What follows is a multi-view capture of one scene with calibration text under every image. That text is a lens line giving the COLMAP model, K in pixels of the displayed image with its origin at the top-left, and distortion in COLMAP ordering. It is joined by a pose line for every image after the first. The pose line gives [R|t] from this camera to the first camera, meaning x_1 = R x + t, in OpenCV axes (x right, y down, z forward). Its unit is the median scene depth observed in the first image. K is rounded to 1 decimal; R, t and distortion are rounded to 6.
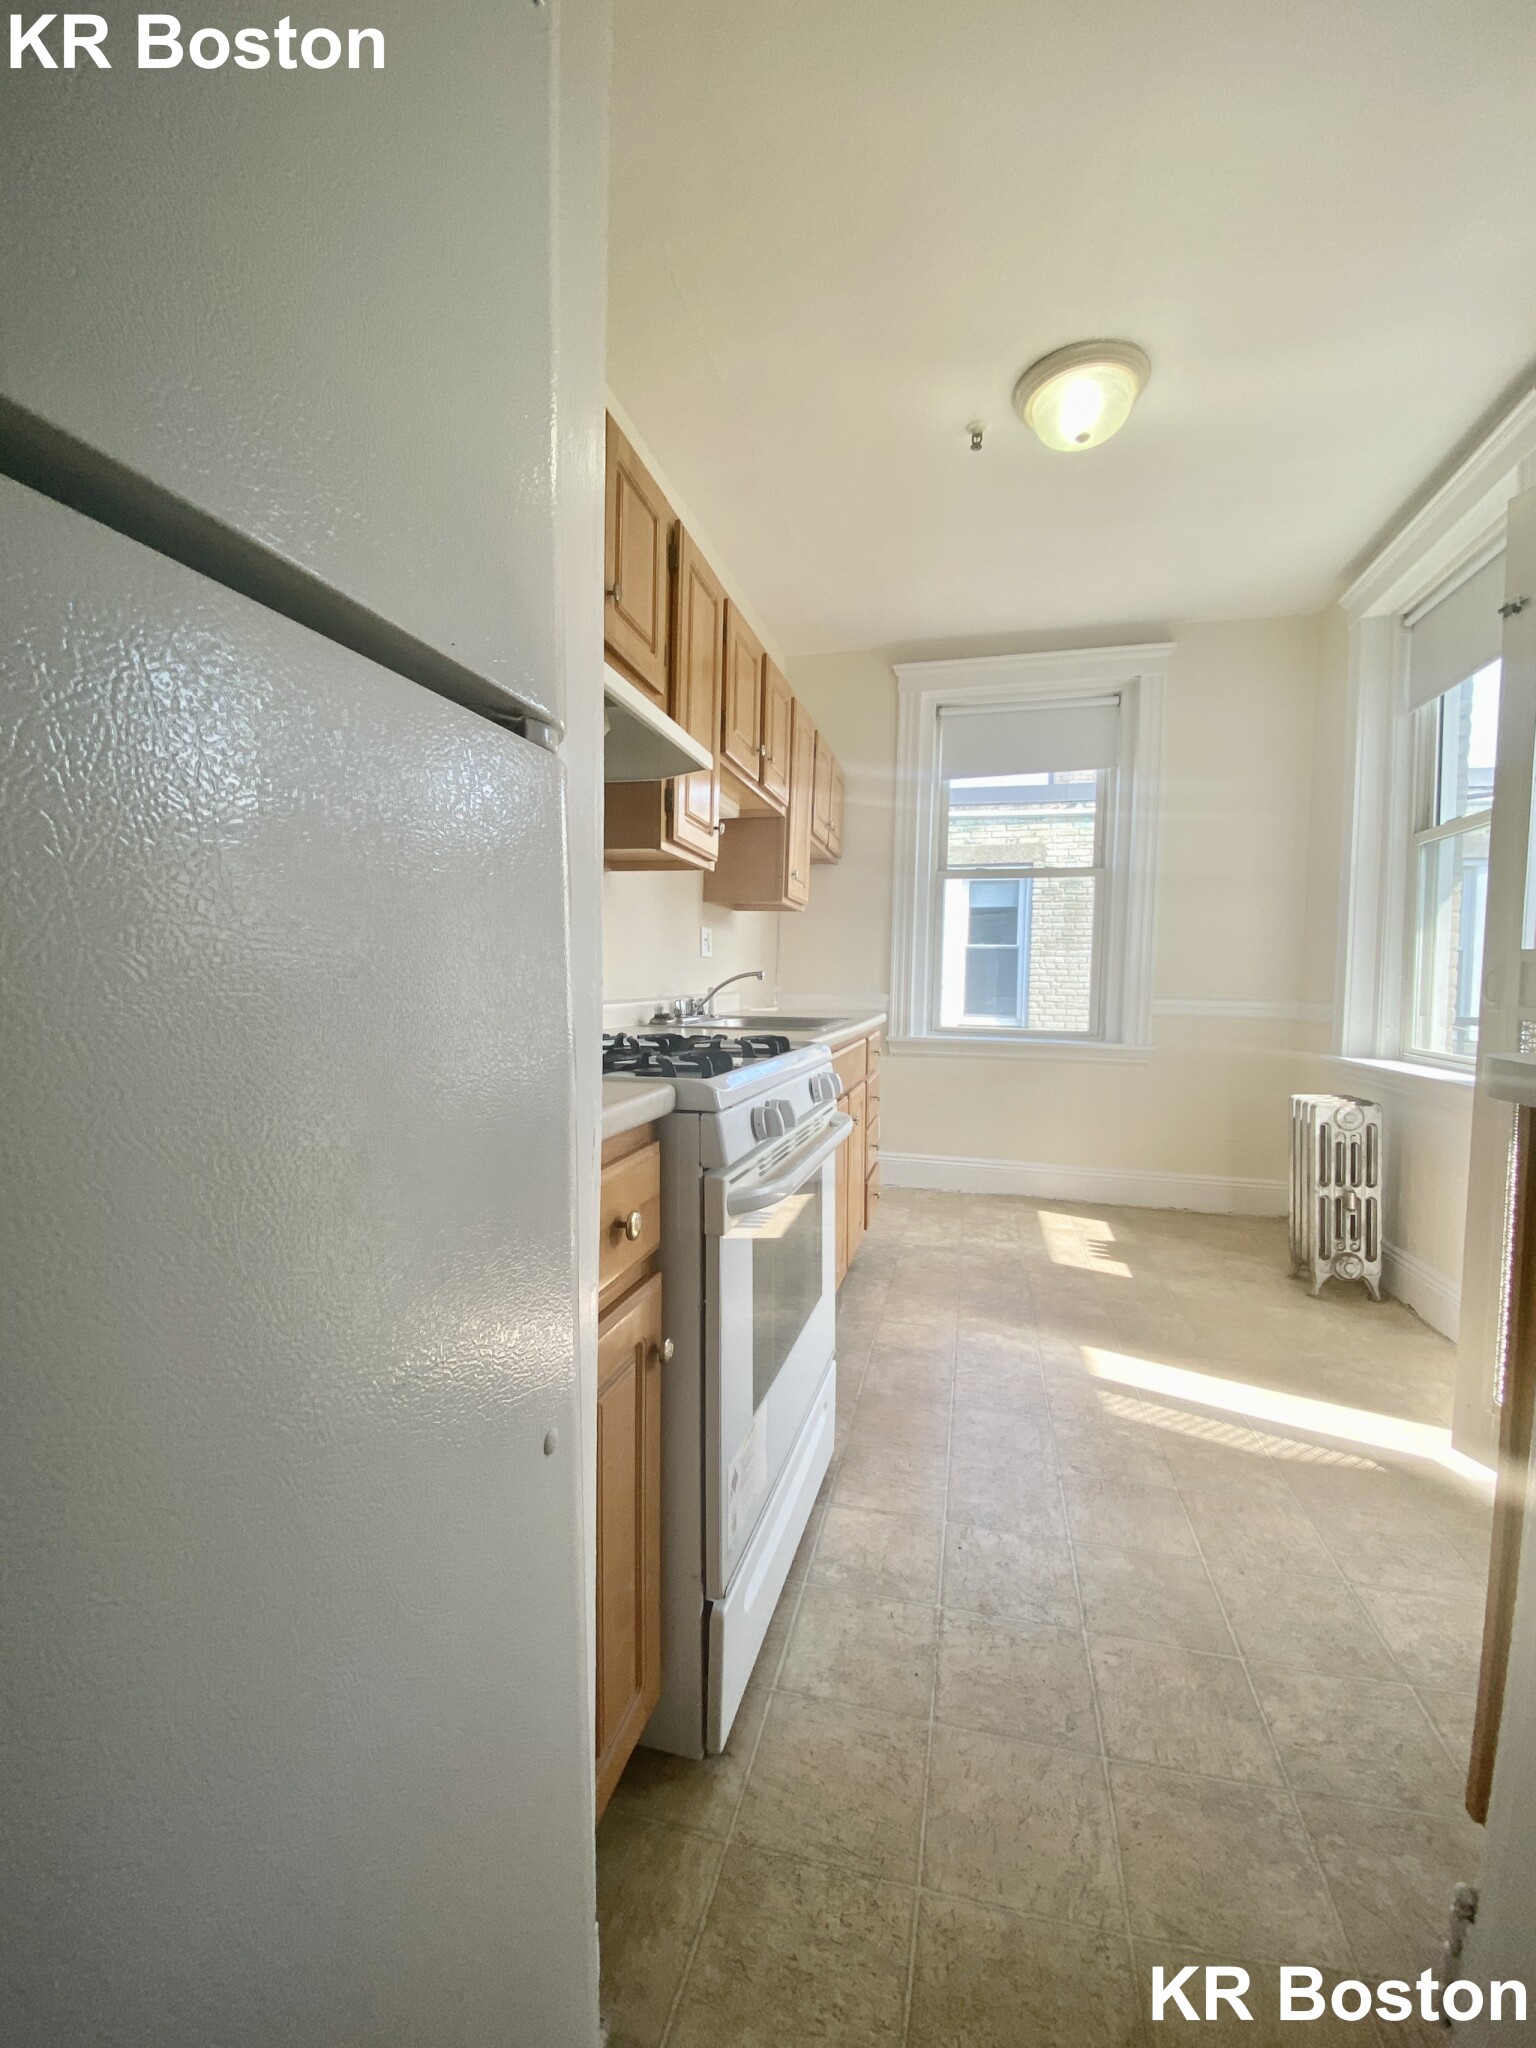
lens RADIAL K [[816.3, 0, 757.3], [0, 816.3, 1017.3], [0, 0, 1]] dist [0.023297, -0.031573]
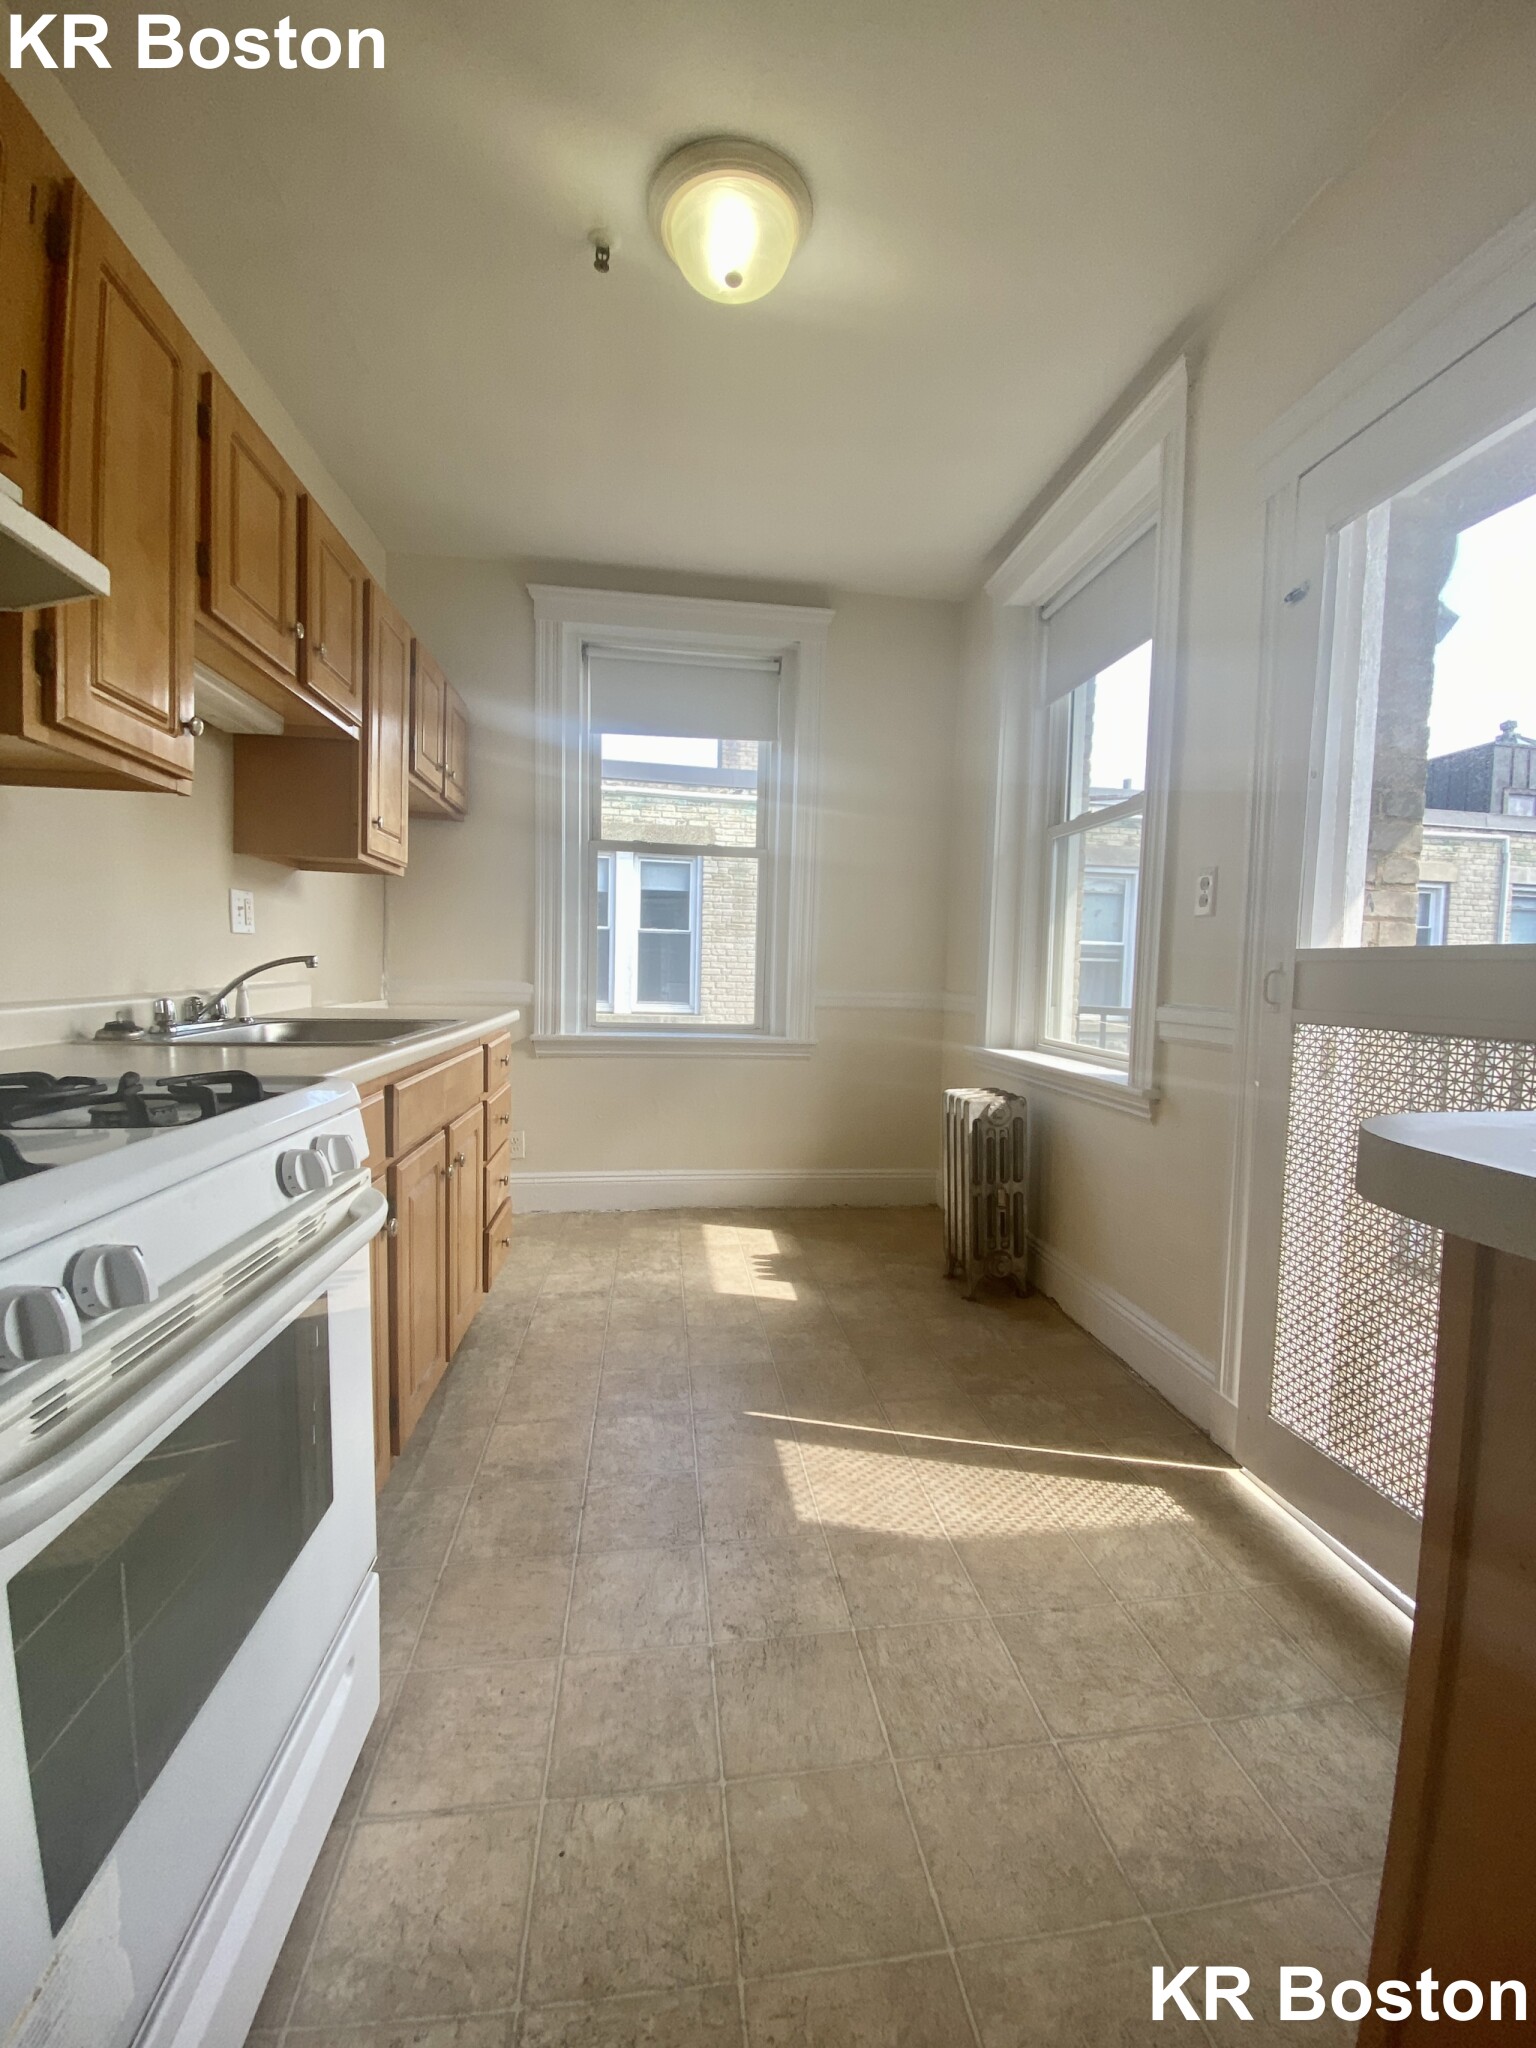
lens RADIAL K [[839.1, 0, 768.0], [0, 839.1, 1024.0], [0, 0, 1]] dist [0.023719, -0.020185]
pose [[0.922357, -0.018914, 0.385876, 0.075415], [0.009427, 0.999605, 0.026463, -0.011770], [-0.386225, -0.020770, 0.922171, 0.165952]]
